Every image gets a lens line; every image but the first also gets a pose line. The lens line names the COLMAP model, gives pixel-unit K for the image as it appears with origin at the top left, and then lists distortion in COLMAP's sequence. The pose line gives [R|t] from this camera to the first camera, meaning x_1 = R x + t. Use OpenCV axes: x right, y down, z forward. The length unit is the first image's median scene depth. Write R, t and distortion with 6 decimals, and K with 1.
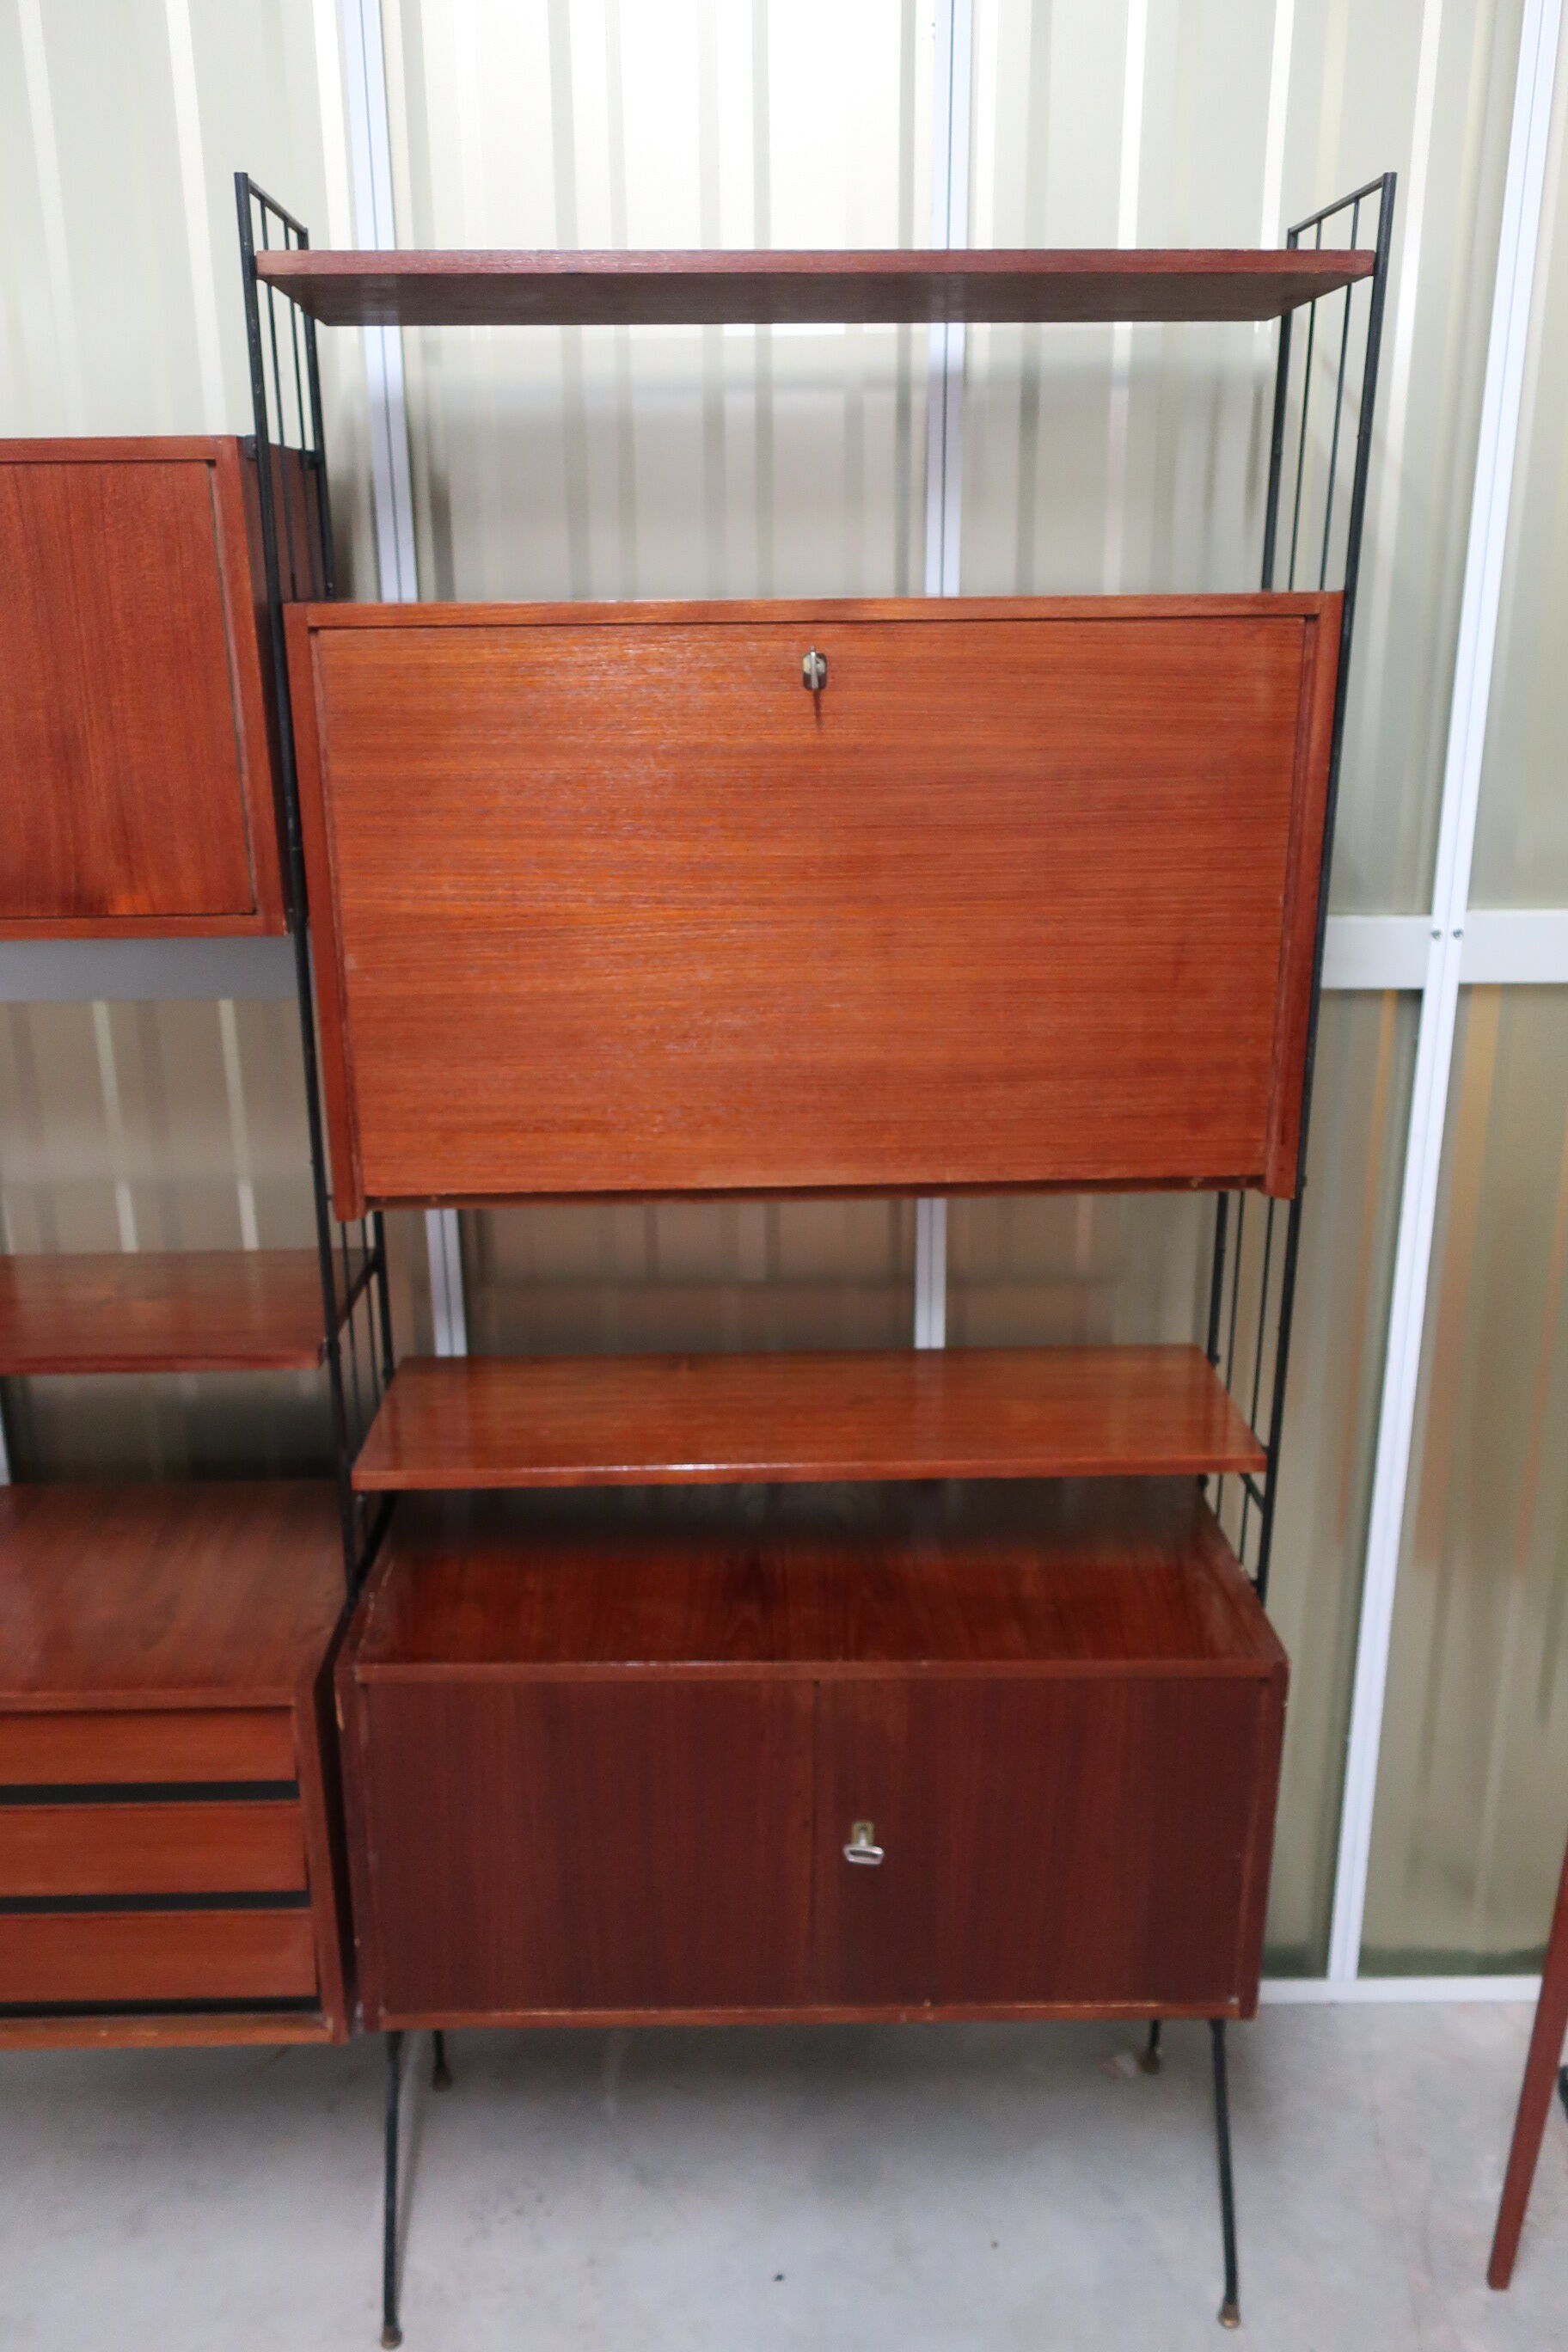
lens RADIAL K [[1866.9, 0, 786.0], [0, 1866.9, 1175.3], [0, 0, 1]] dist [-0.002618, 0.005982]
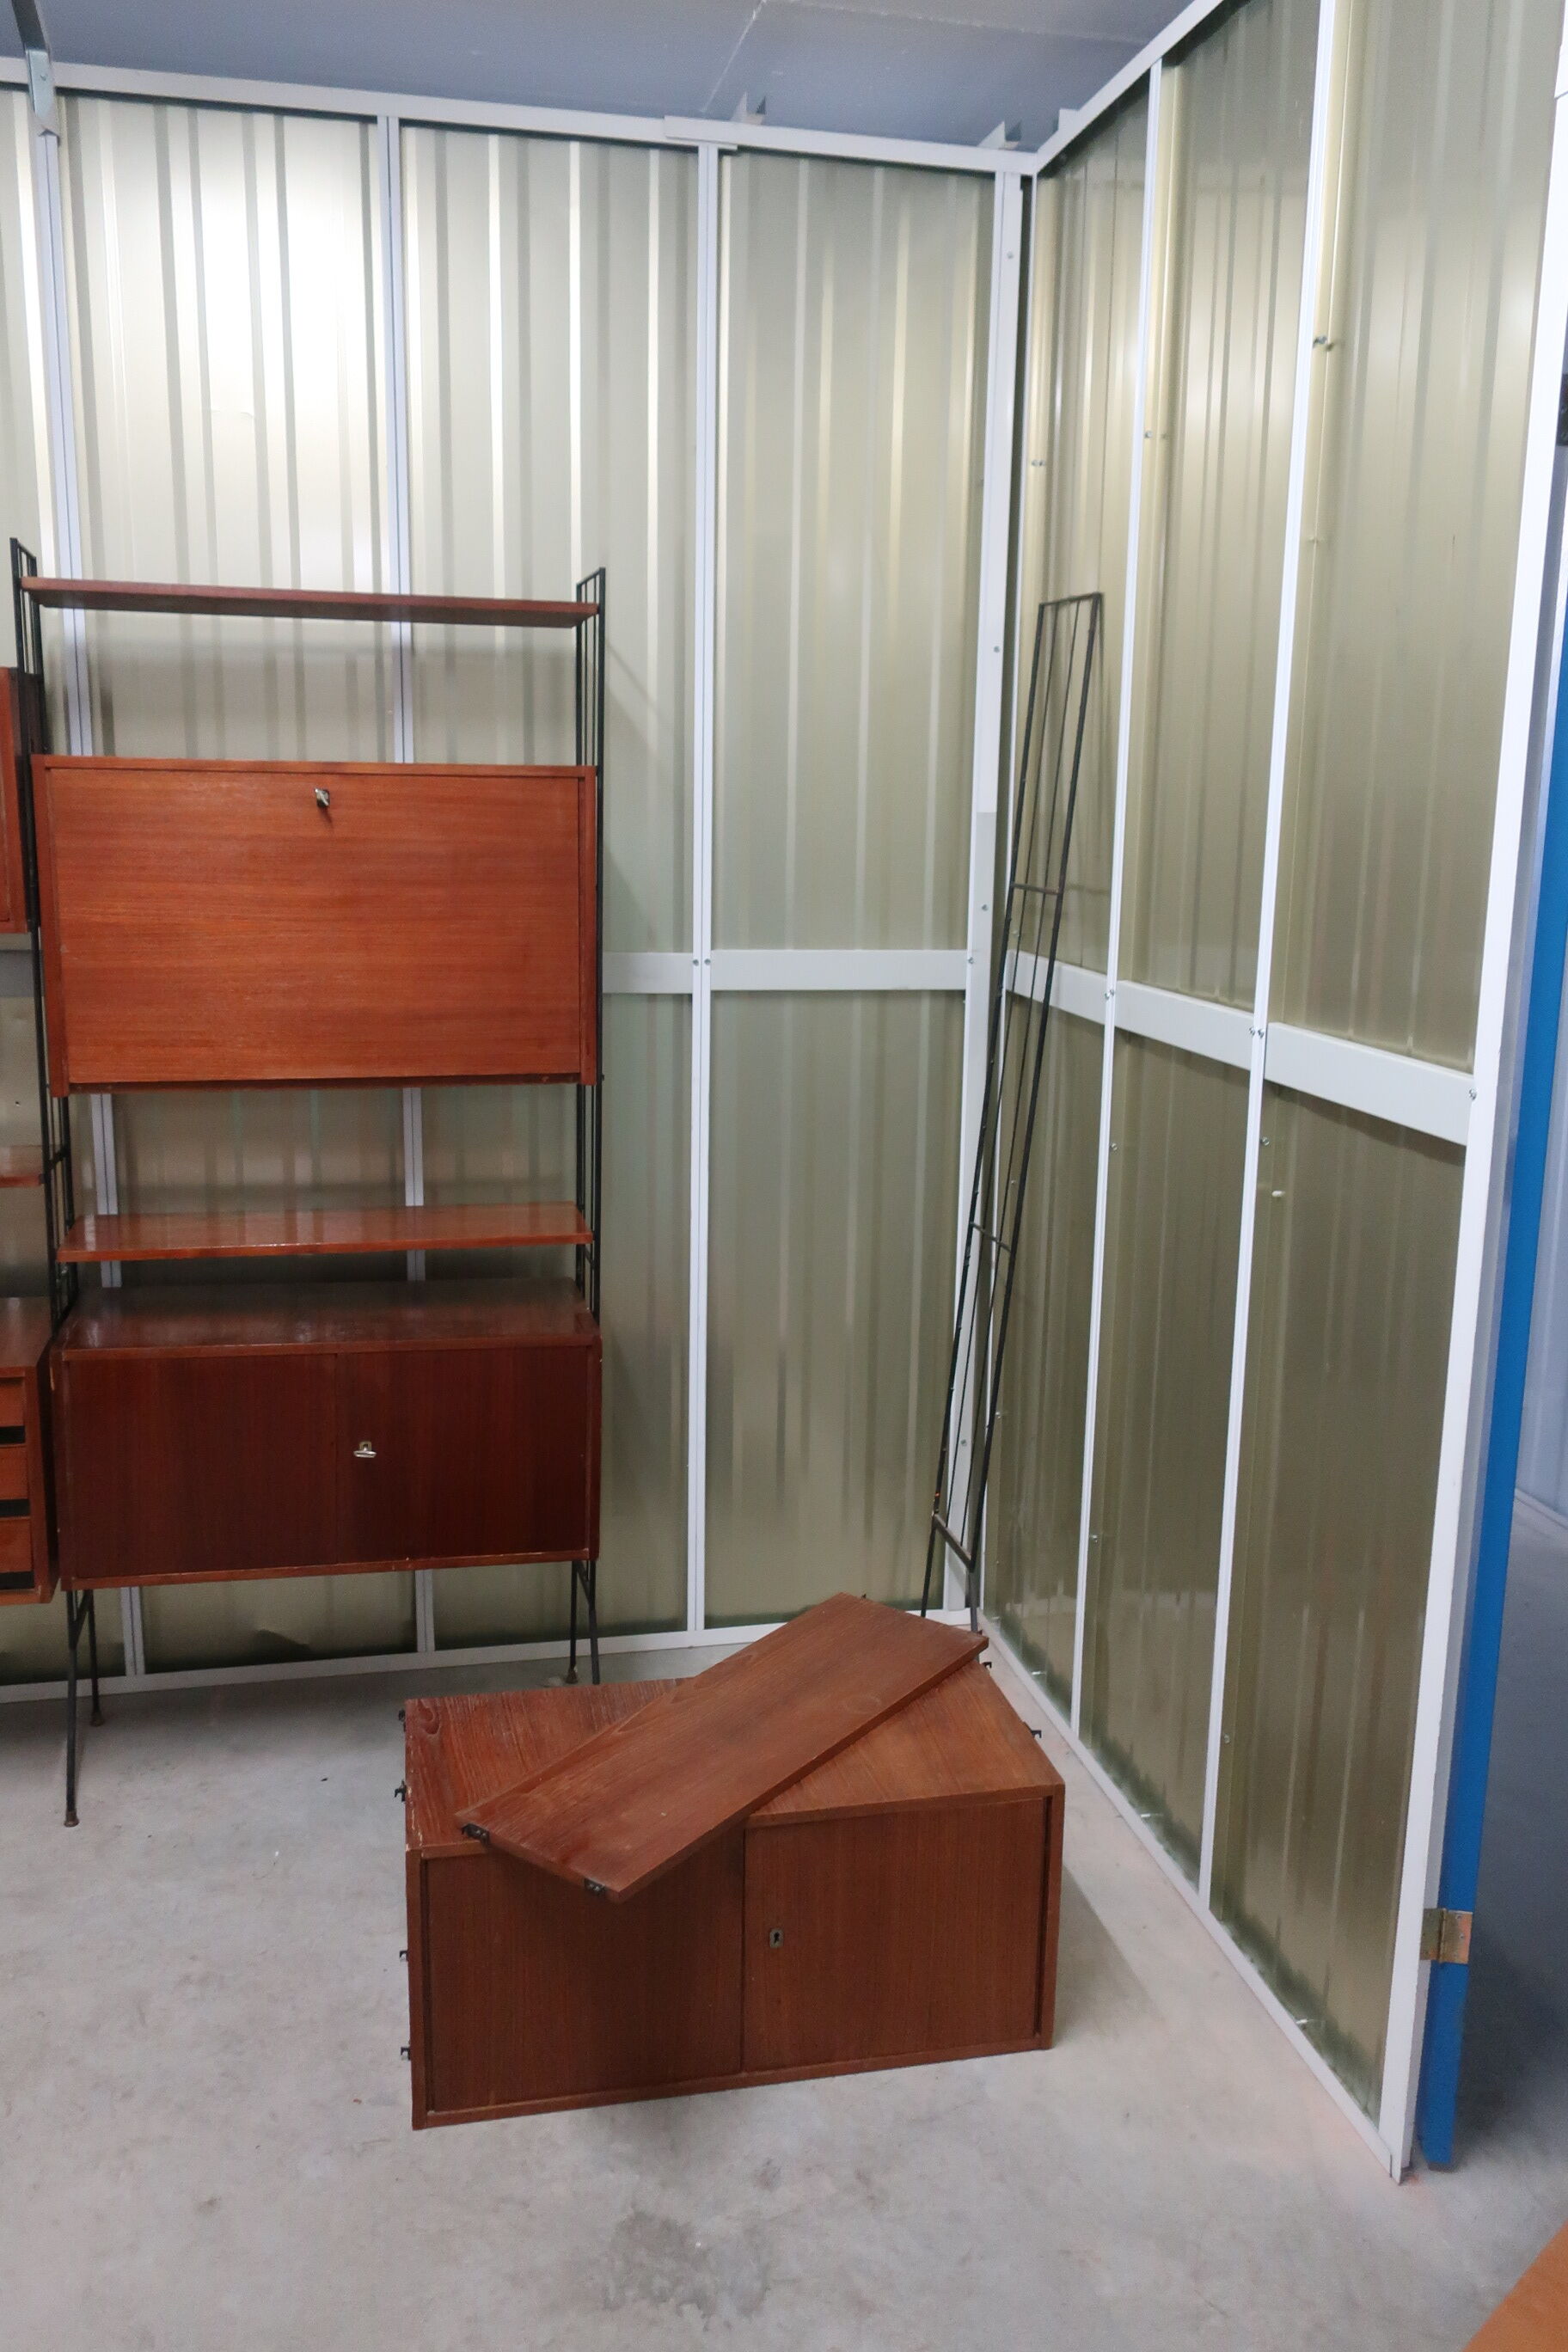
lens RADIAL K [[1866.9, 0, 789.6], [0, 1866.9, 1188.8], [0, 0, 1]] dist [-0.002618, 0.005982]
pose [[0.976659, -0.015512, 0.214235, 0.059812], [0.037722, 0.994275, -0.099975, 0.307625], [-0.211457, 0.105723, 0.971652, -0.838116]]
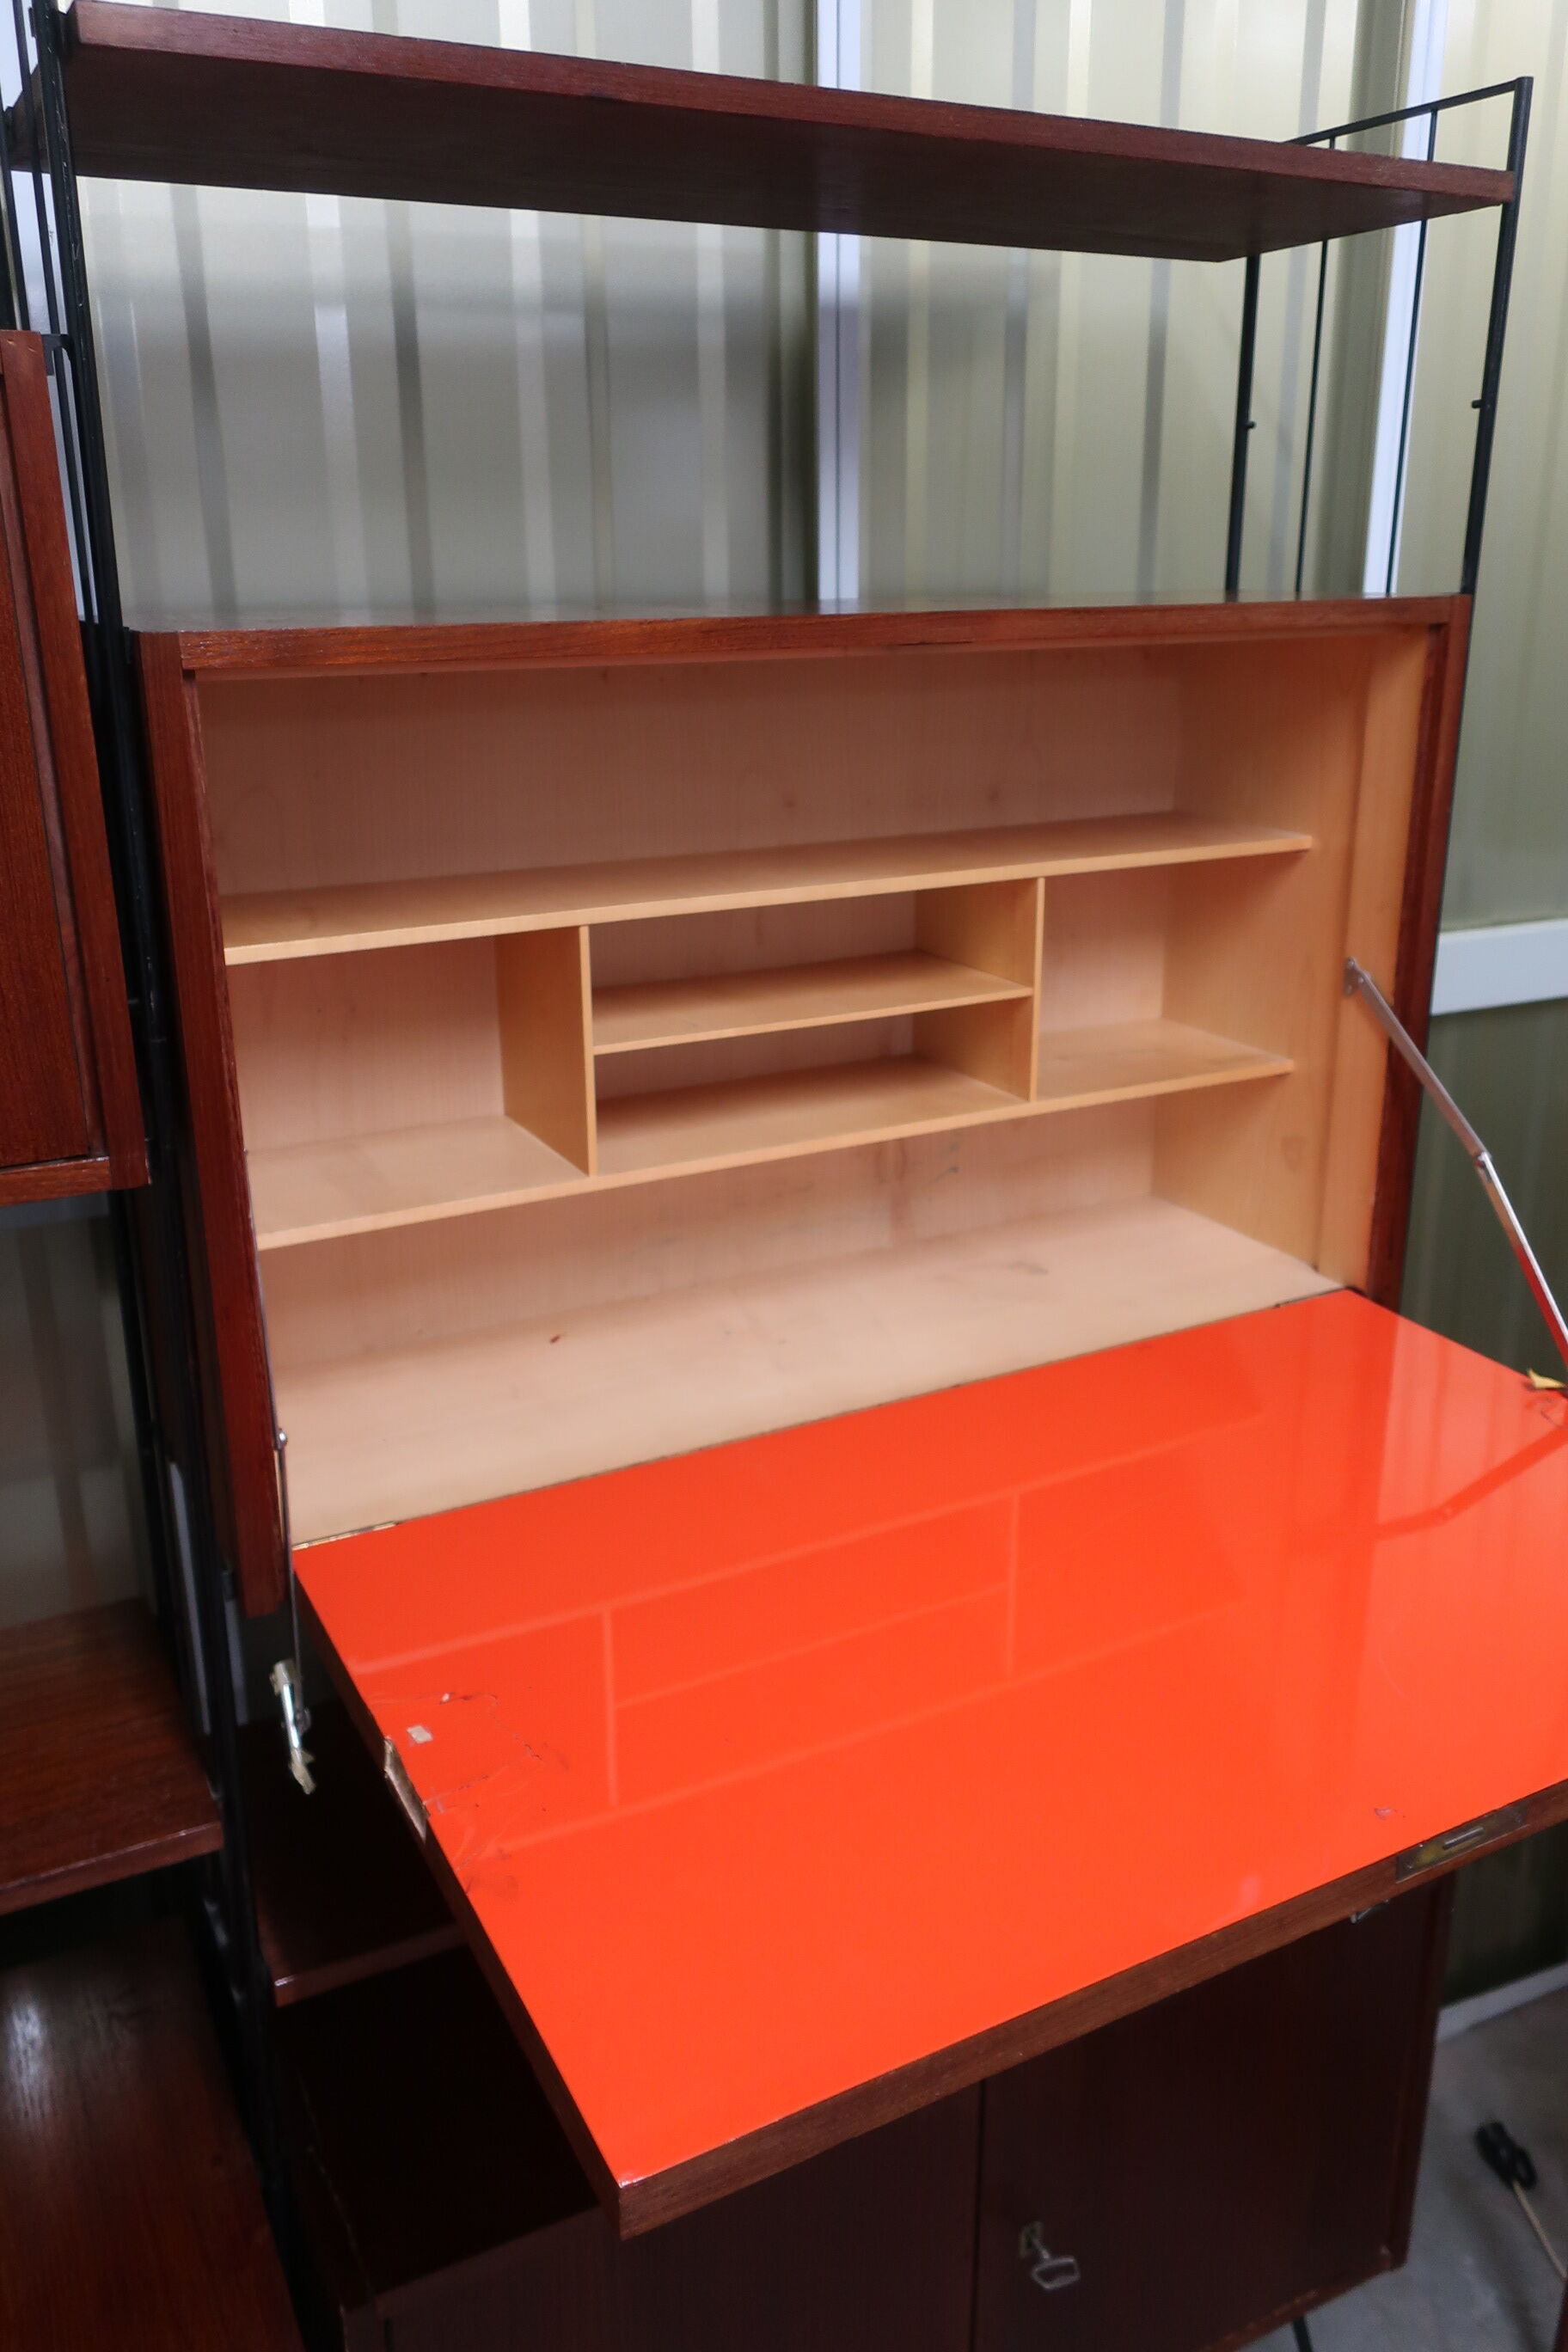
lens RADIAL K [[1866.9, 0, 798.2], [0, 1866.9, 1163.5], [0, 0, 1]] dist [-0.002618, 0.005982]
pose [[0.900123, -0.133962, 0.414528, -0.307159], [0.132399, 0.990659, 0.032651, -0.118951], [-0.415030, 0.025494, 0.909451, 0.348525]]
